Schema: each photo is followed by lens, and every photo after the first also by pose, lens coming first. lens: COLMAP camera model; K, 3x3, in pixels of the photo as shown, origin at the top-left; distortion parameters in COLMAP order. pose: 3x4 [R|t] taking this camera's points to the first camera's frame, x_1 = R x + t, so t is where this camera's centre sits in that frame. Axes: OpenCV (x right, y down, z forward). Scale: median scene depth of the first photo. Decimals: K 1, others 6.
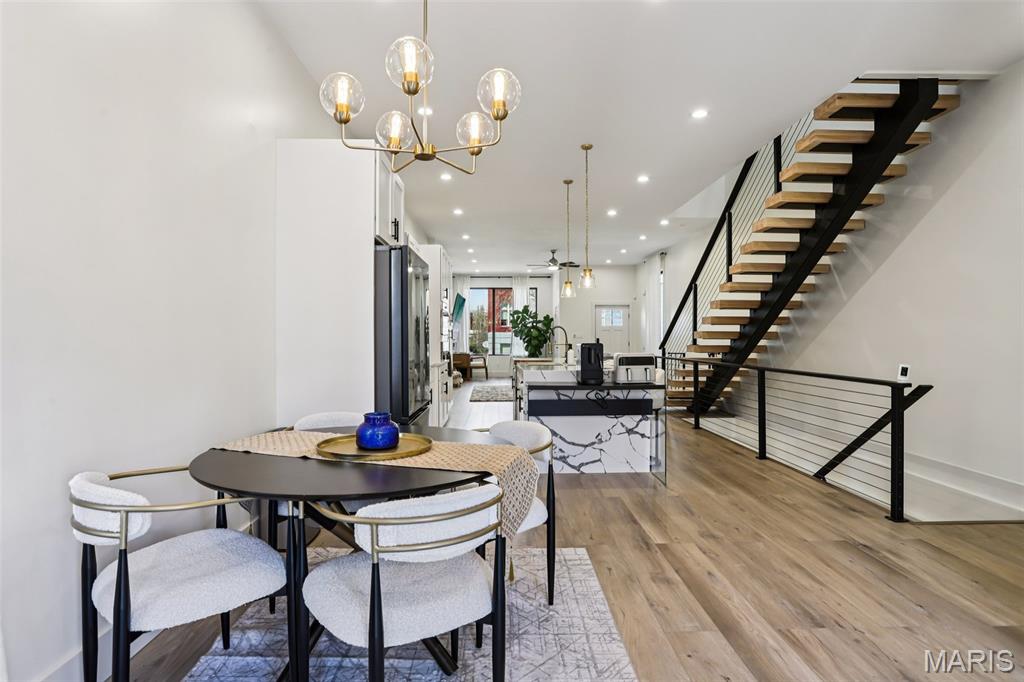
lens RADIAL K [[515.0, 0, 506.9], [0, 515.0, 341.4], [0, 0, 1]] dist [-0.071371, 0.035054]
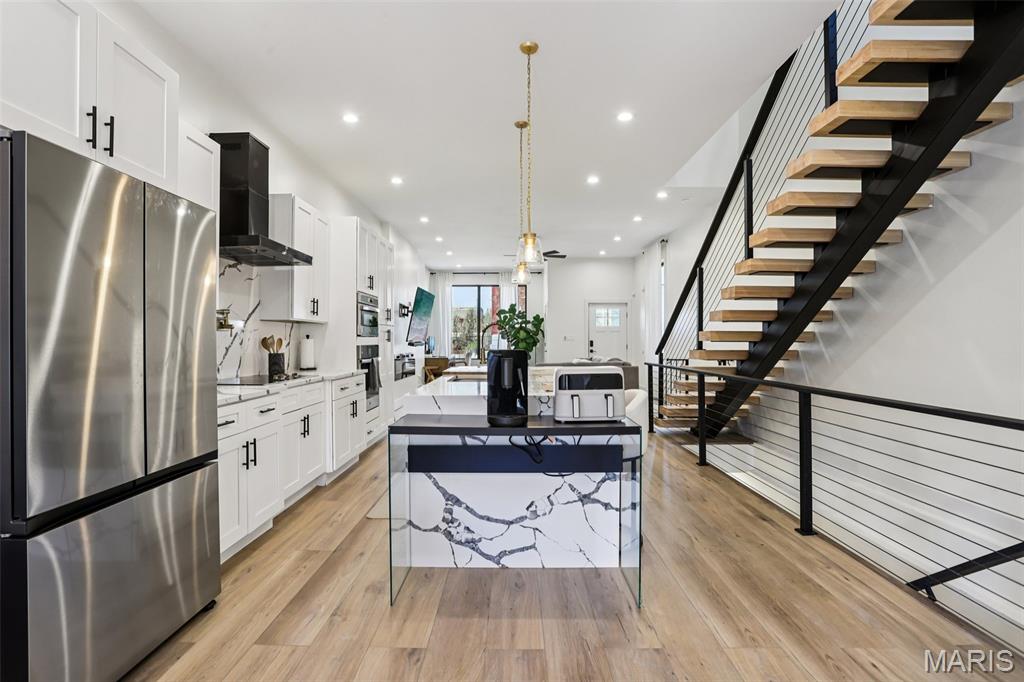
lens RADIAL K [[487.8, 0, 512.0], [0, 487.8, 341.0], [0, 0, 1]] dist [-0.066907, 0.026142]
pose [[0.999691, 0.000579, -0.024843, 0.126709], [-0.000701, 0.999988, -0.004902, -0.002338], [0.024840, 0.004918, 0.999679, 0.327916]]
